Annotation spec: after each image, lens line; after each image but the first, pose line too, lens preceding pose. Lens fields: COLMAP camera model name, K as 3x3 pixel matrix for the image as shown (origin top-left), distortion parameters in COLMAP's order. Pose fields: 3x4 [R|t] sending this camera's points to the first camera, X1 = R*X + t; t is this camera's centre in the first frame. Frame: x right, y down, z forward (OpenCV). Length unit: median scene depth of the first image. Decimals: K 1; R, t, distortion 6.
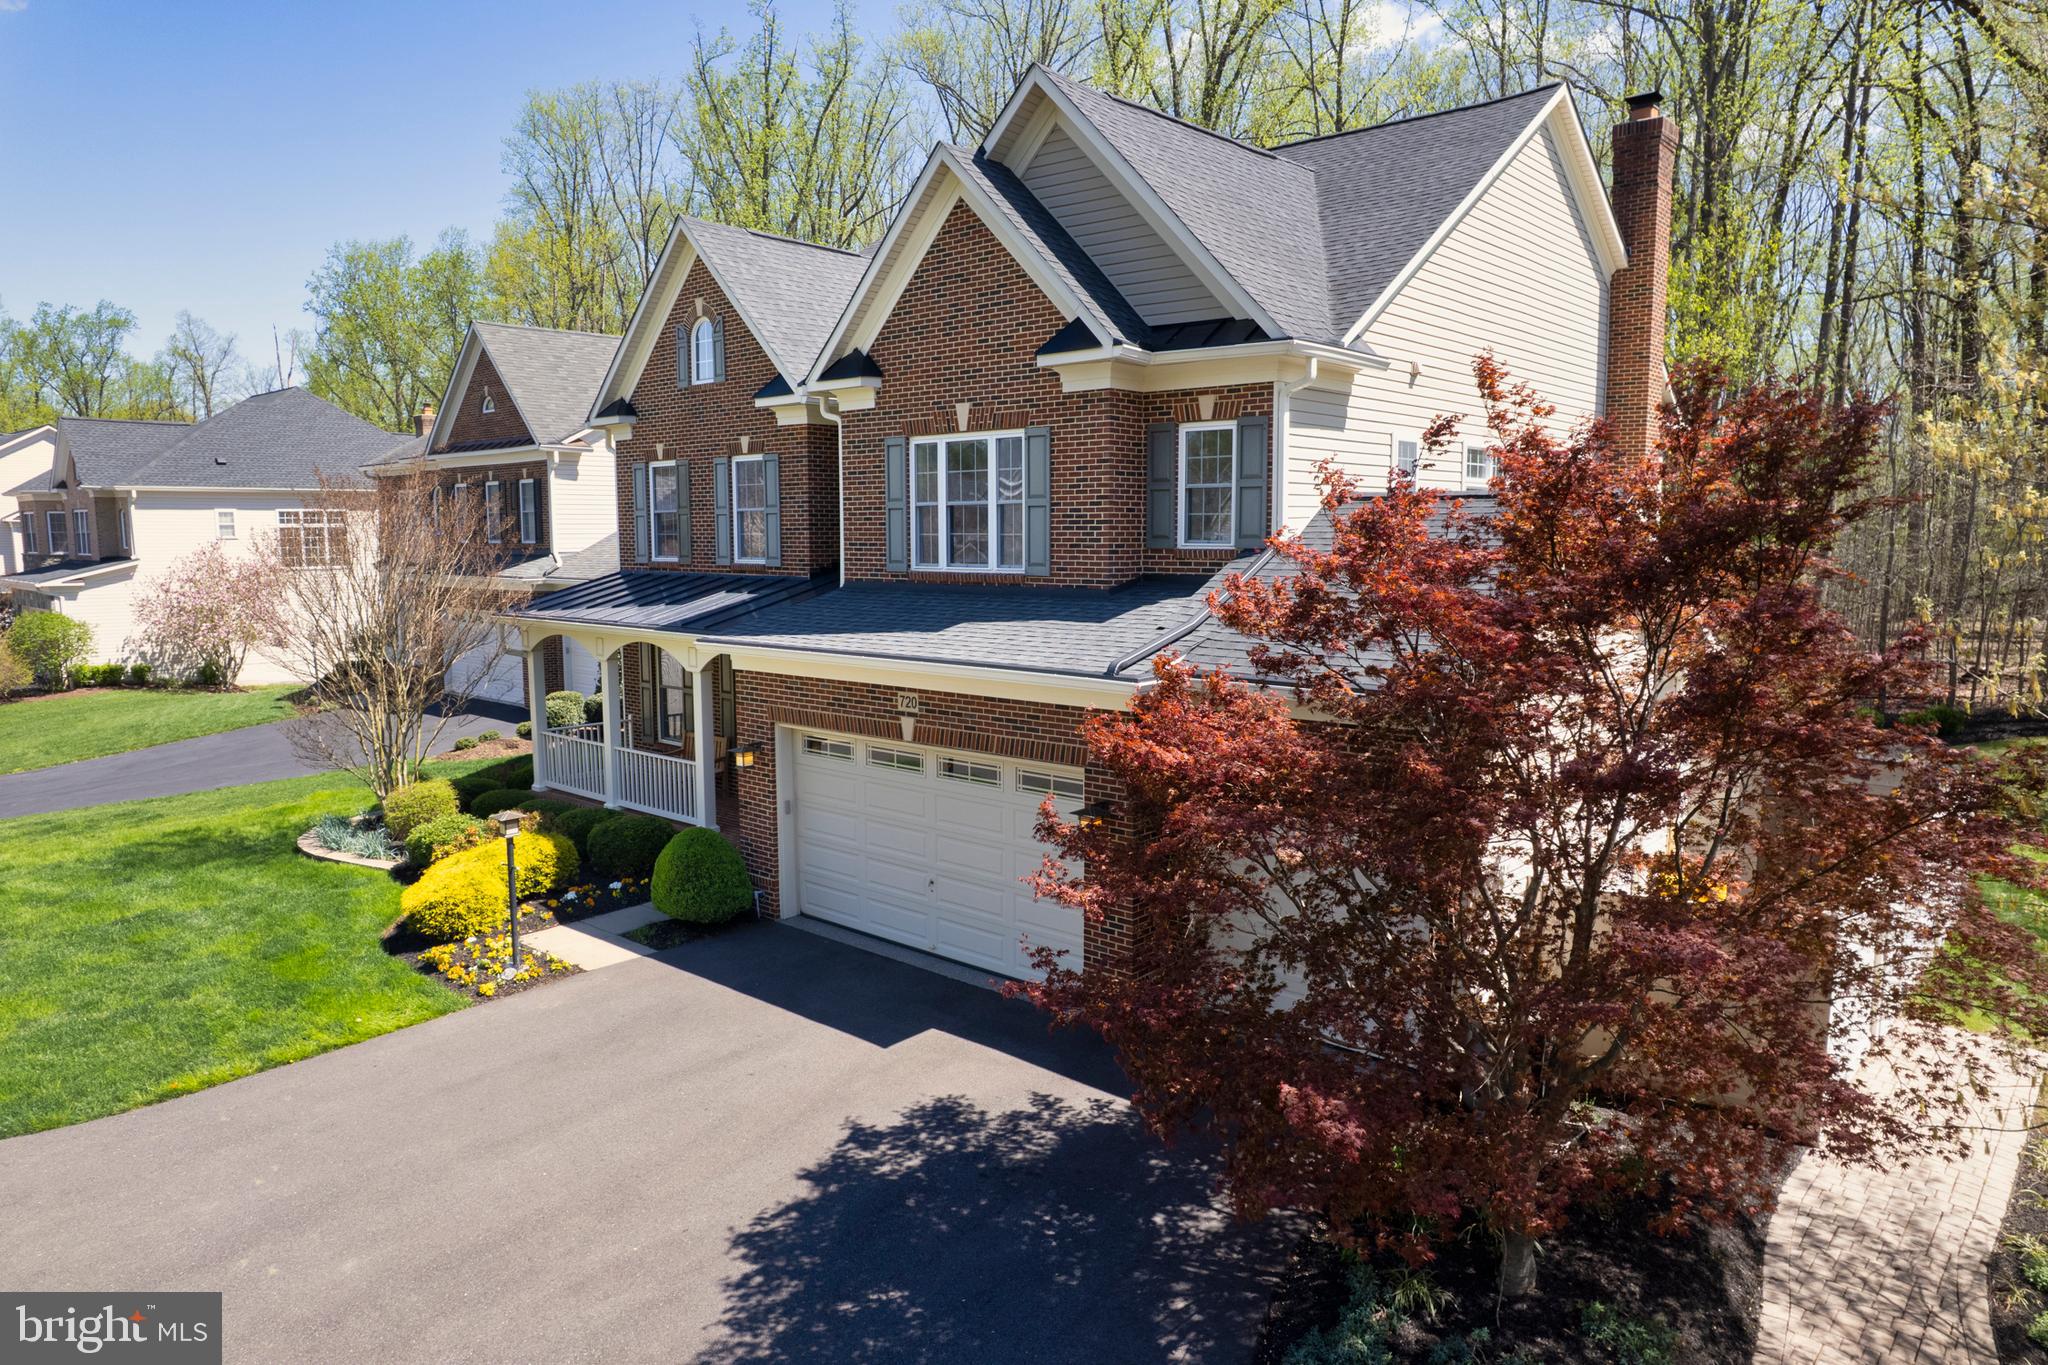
lens RADIAL K [[1277.0, 0, 1024.0], [0, 1277.0, 682.5], [0, 0, 1]] dist [0.003755, 0.004426]
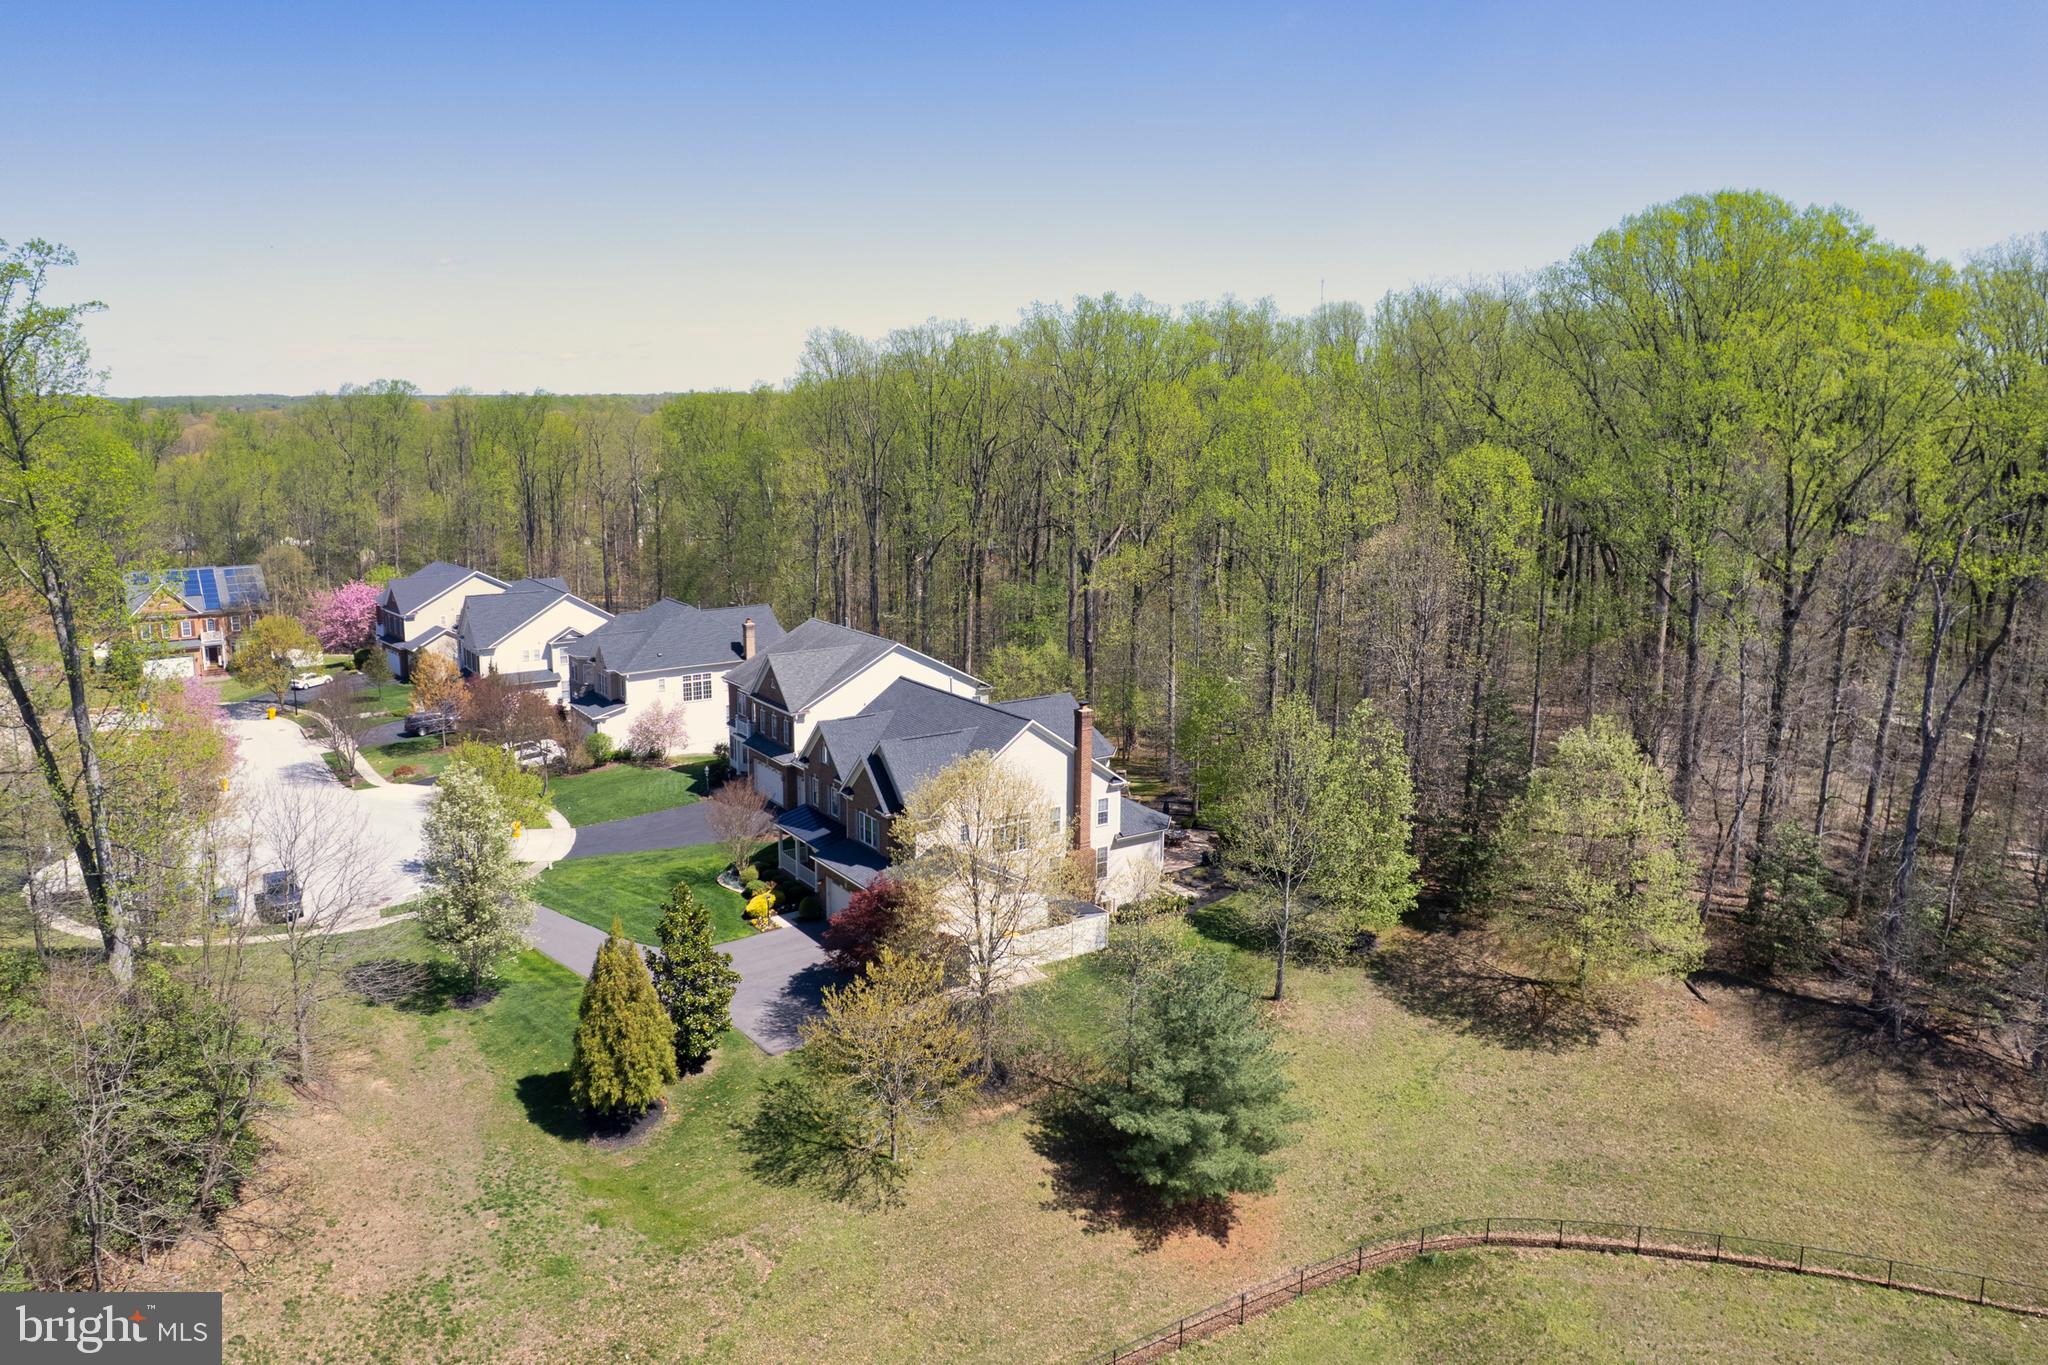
lens RADIAL K [[1277.0, 0, 1024.0], [0, 1277.0, 682.5], [0, 0, 1]] dist [0.003755, 0.004426]
pose [[0.976426, 0.056965, -0.208199, 0.642274], [-0.042240, 0.996326, 0.074504, -0.468386], [0.211678, -0.063953, 0.975245, -1.476096]]
